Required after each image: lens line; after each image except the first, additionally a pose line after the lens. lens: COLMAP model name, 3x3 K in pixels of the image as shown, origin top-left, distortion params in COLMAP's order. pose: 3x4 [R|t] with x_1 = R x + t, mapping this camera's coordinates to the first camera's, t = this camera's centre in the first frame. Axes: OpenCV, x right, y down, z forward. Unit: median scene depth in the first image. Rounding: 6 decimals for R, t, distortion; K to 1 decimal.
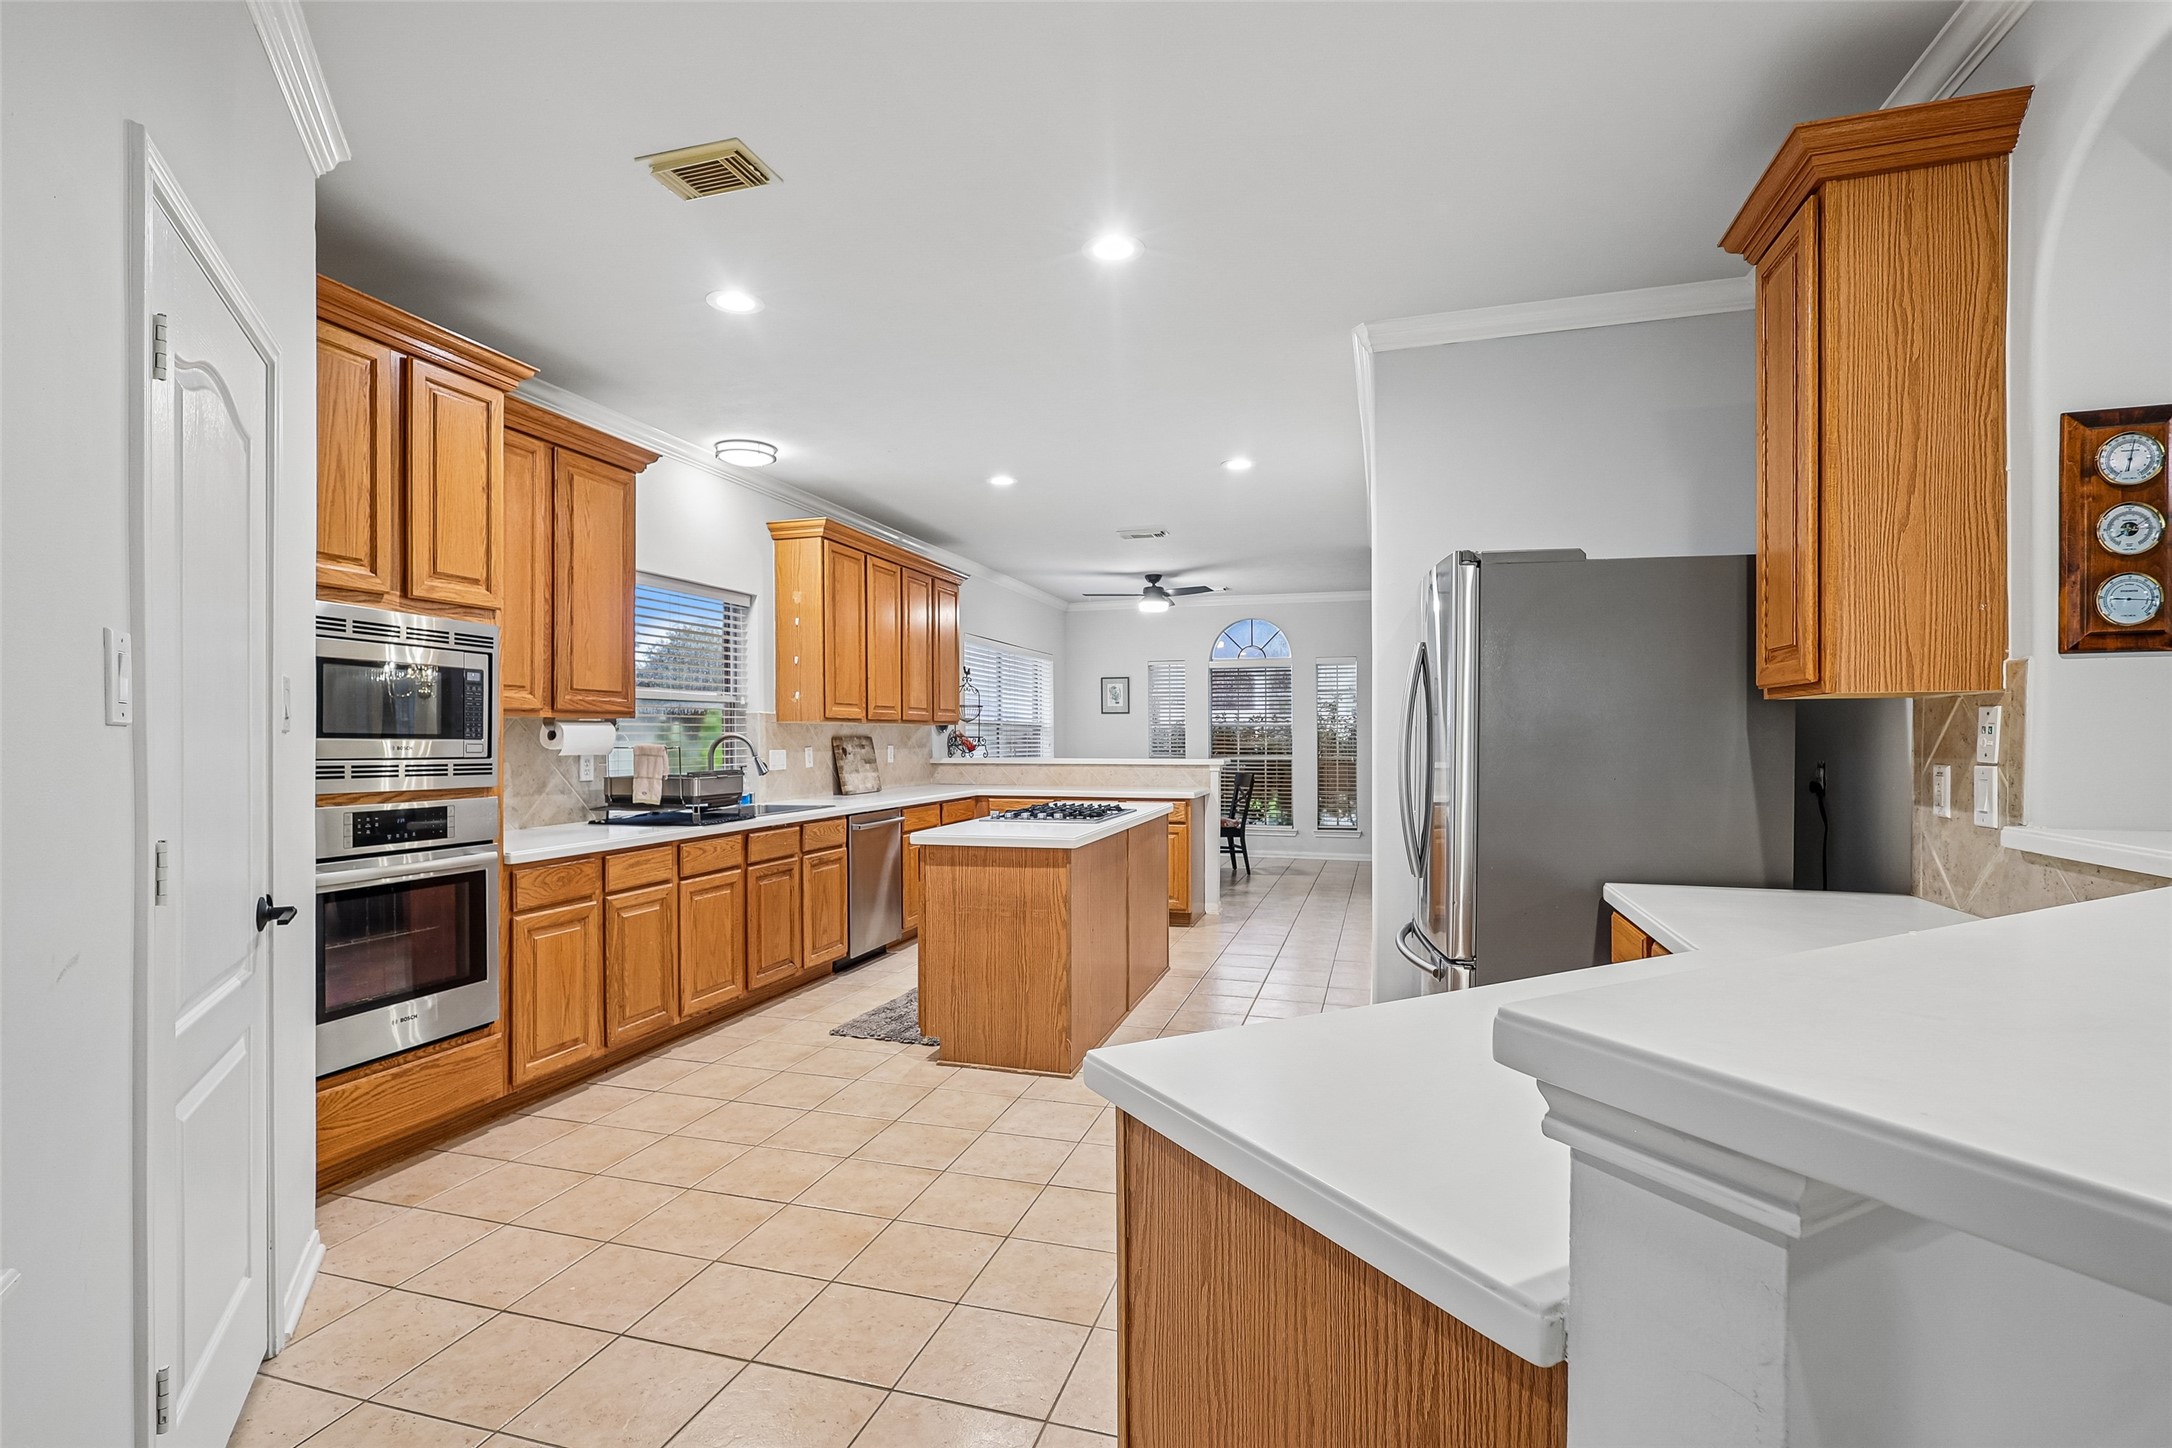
lens RADIAL K [[1001.6, 0, 1086.9], [0, 1001.6, 727.9], [0, 0, 1]] dist [0.000248, 0.000090]
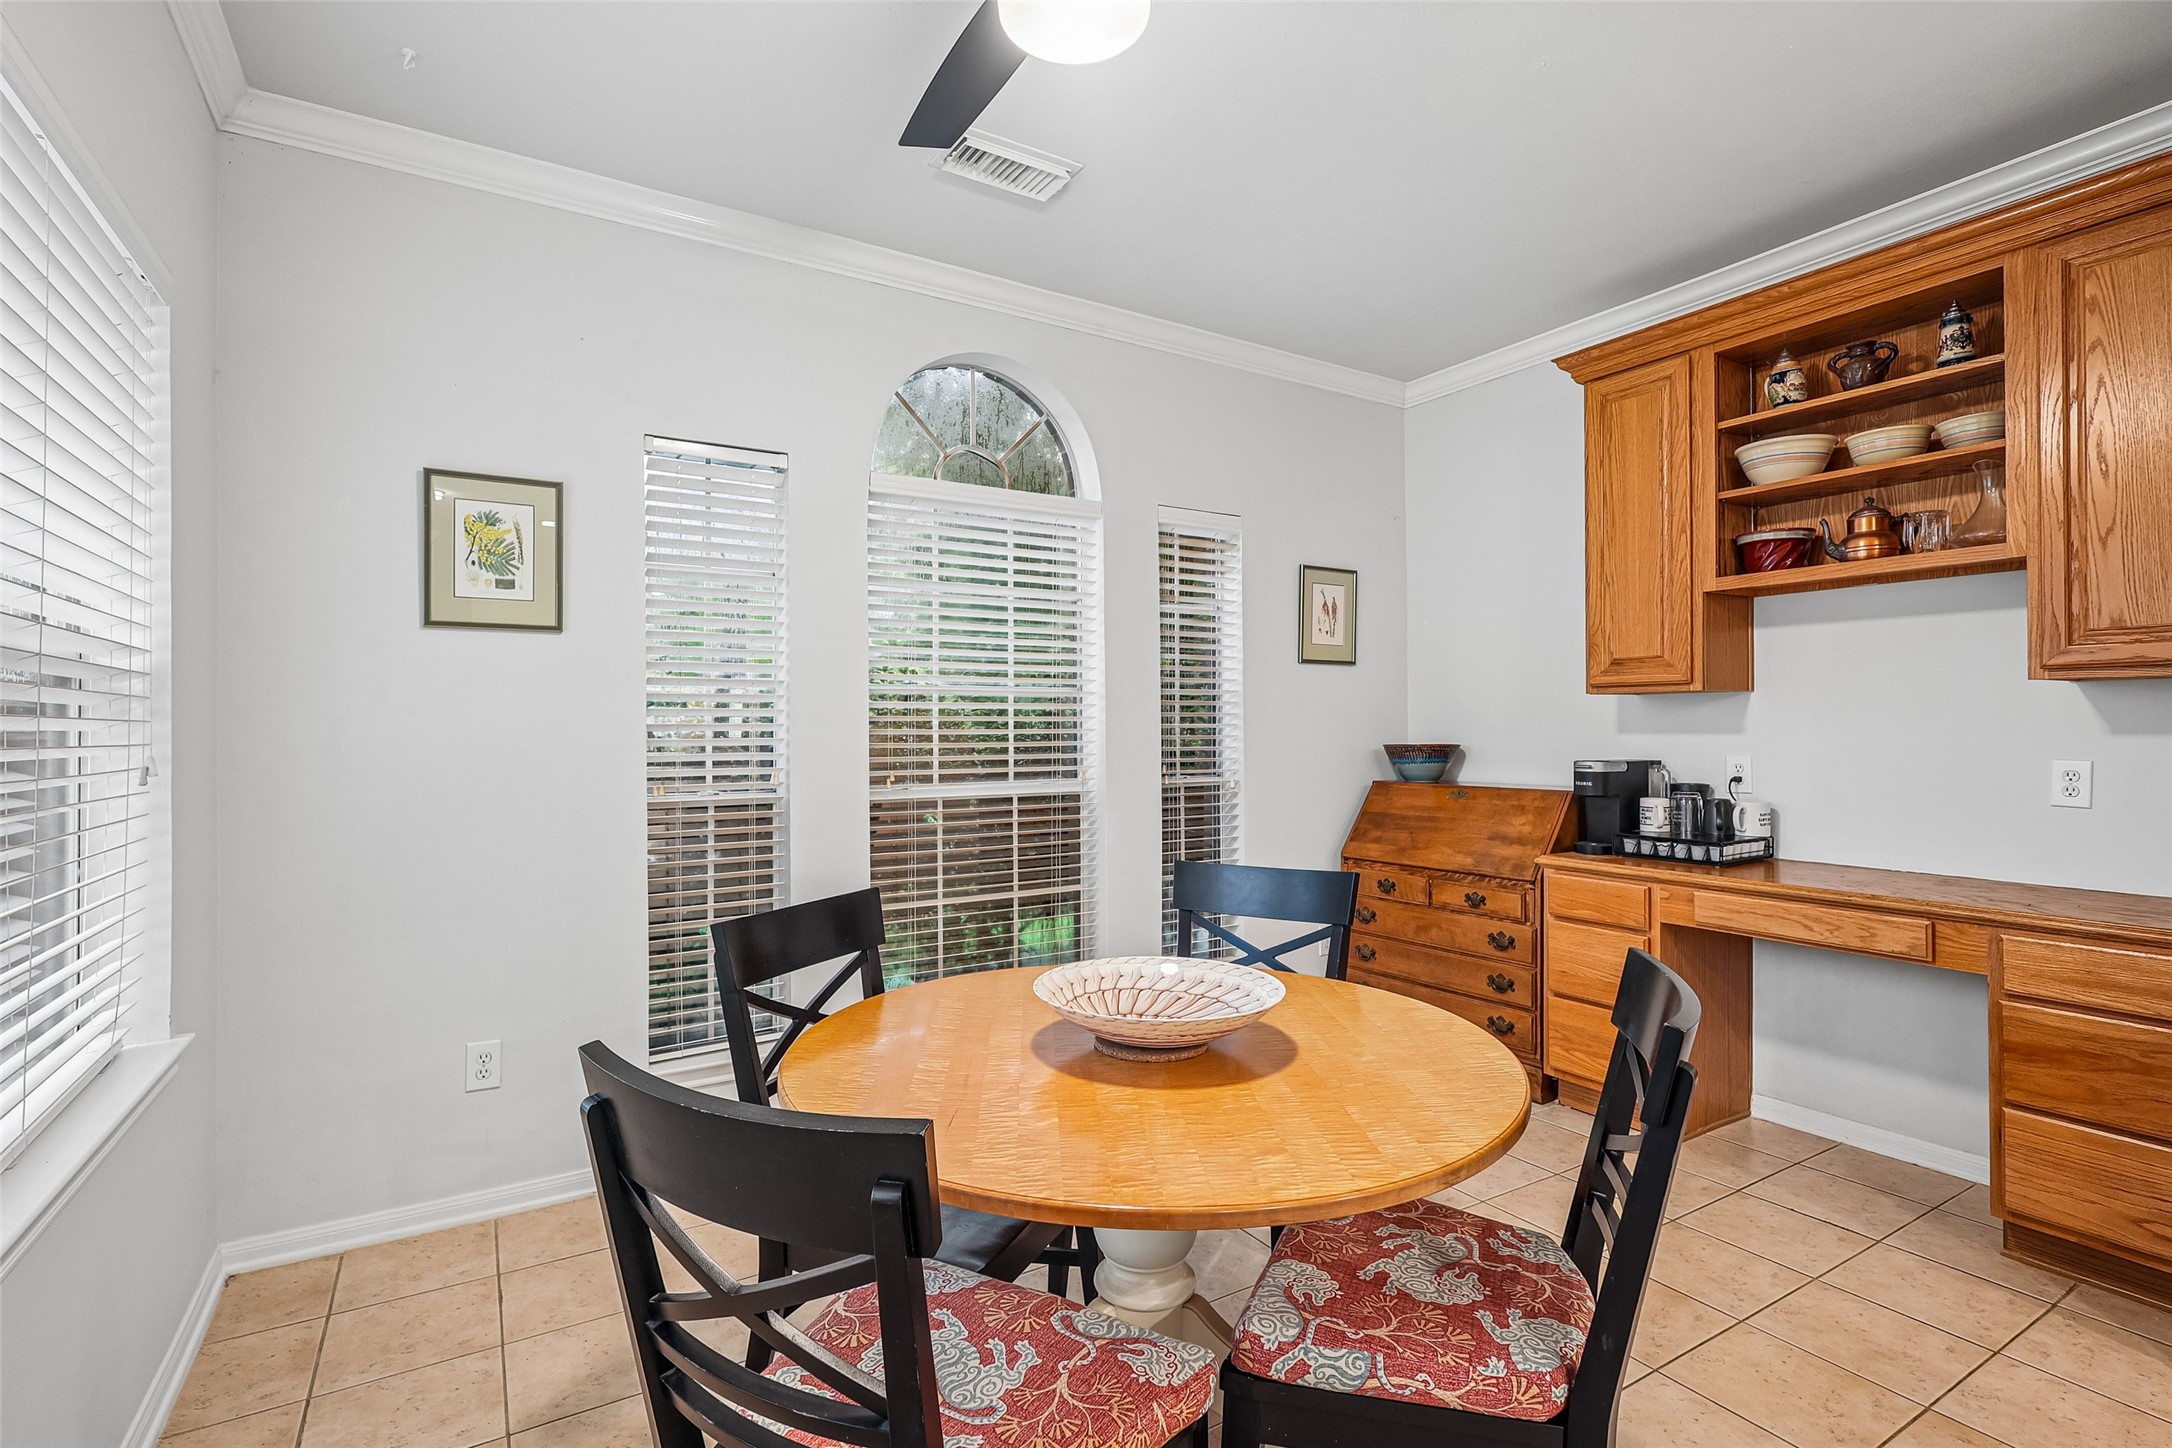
lens RADIAL K [[1001.6, 0, 1082.6], [0, 1001.6, 726.0], [0, 0, 1]] dist [0.000248, 0.000090]
pose [[0.666556, -0.004845, 0.745439, -0.053363], [0.007779, 0.999970, -0.000456, 0.008506], [-0.745414, 0.006103, 0.666574, 0.748679]]
